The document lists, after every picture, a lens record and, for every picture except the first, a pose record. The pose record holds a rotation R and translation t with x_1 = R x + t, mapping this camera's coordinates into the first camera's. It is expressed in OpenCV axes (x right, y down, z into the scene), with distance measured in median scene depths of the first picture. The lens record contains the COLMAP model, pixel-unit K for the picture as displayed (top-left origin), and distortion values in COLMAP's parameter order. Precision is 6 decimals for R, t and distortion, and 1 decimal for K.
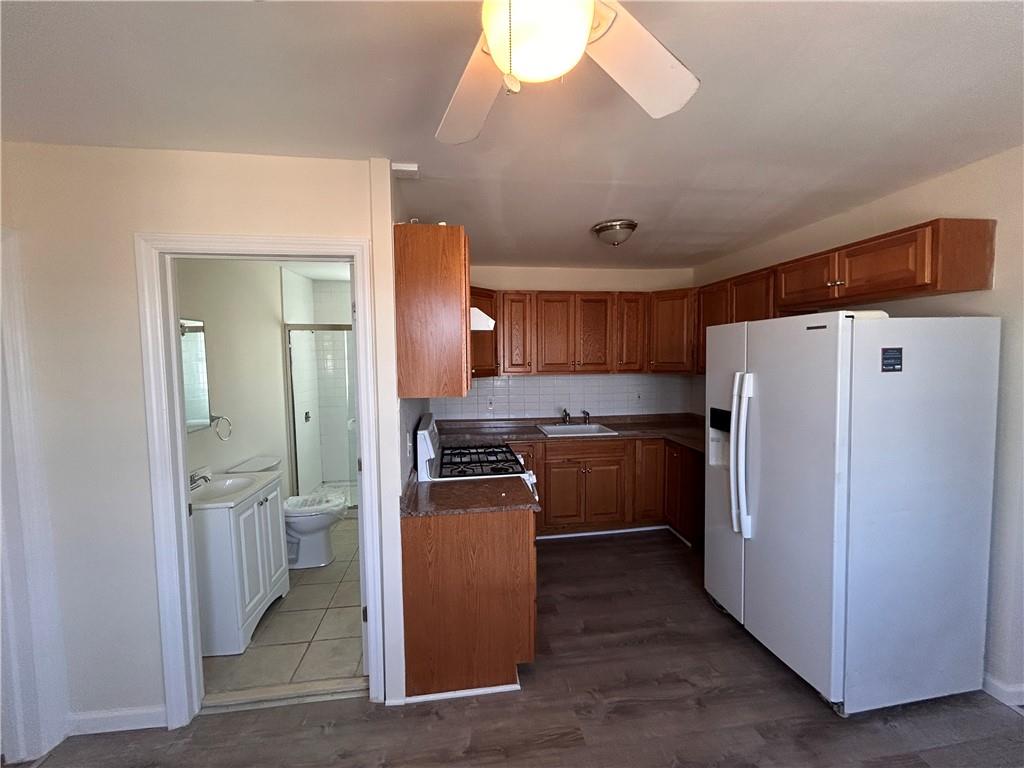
lens RADIAL K [[414.6, 0, 509.0], [0, 414.6, 384.2], [0, 0, 1]] dist [-0.000880, 0.001912]
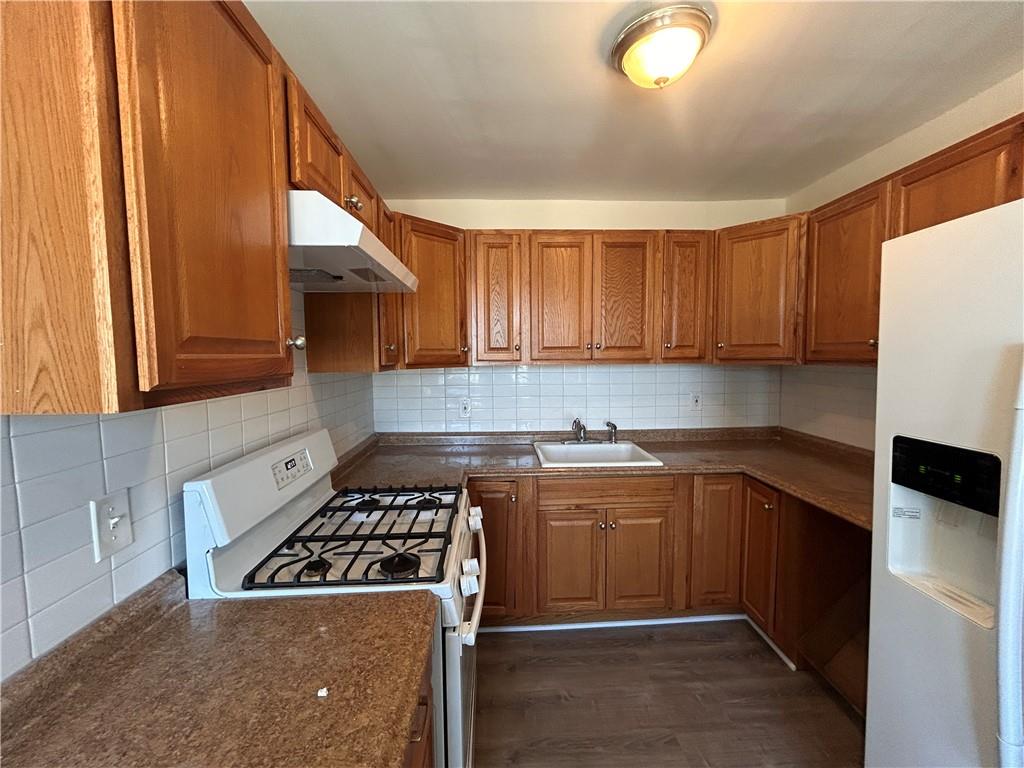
lens RADIAL K [[414.6, 0, 512.4], [0, 414.6, 382.2], [0, 0, 1]] dist [-0.000880, 0.001912]
pose [[0.995996, 0.006026, -0.089199, 0.097120], [-0.005943, 0.999982, 0.001199, 0.002982], [0.089204, -0.000664, 0.996013, 0.374001]]
